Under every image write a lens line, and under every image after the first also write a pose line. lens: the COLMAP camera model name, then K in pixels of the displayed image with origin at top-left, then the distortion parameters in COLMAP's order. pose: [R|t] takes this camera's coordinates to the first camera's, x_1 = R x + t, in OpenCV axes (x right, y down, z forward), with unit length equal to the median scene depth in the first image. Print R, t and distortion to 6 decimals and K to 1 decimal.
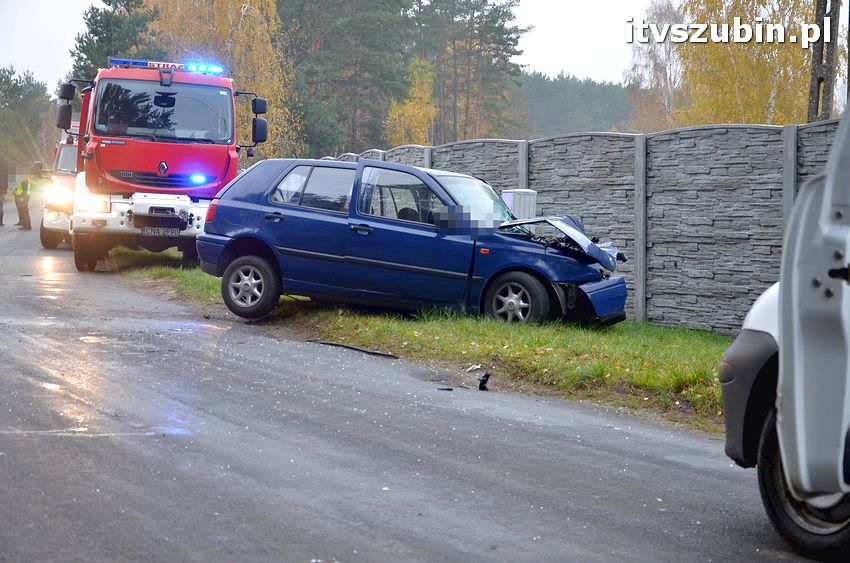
lens RADIAL K [[1424.5, 0, 425.9], [0, 1424.5, 281.1], [0, 0, 1]] dist [0.001694, 0.000000]
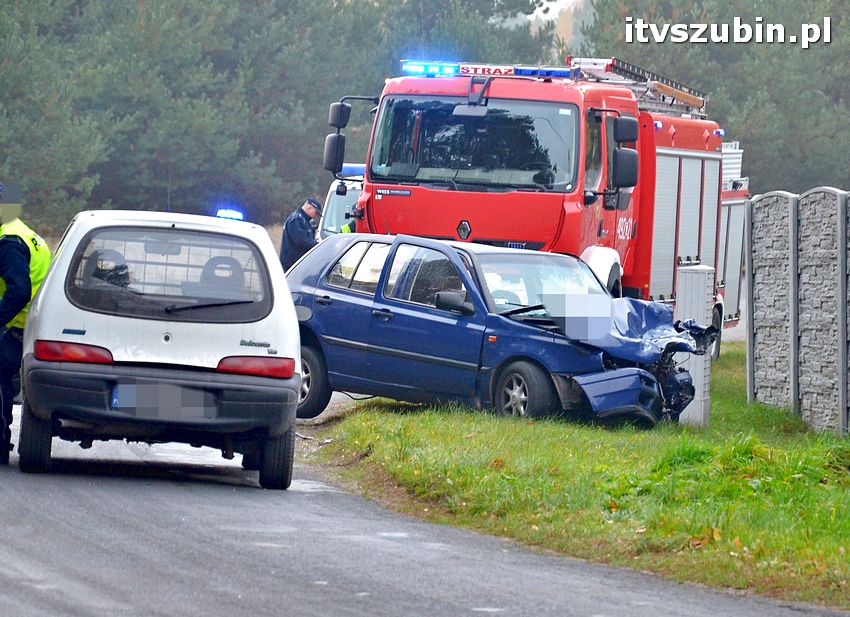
lens RADIAL K [[5020.7, 0, 424.9], [0, 5020.7, 310.3], [0, 0, 1]] dist [0.631491, 0.000000]
pose [[0.902476, -0.000229, -0.430739, 1.333651], [-0.019981, 0.998901, -0.042396, 0.093774], [0.430276, 0.046868, 0.901480, -1.829292]]
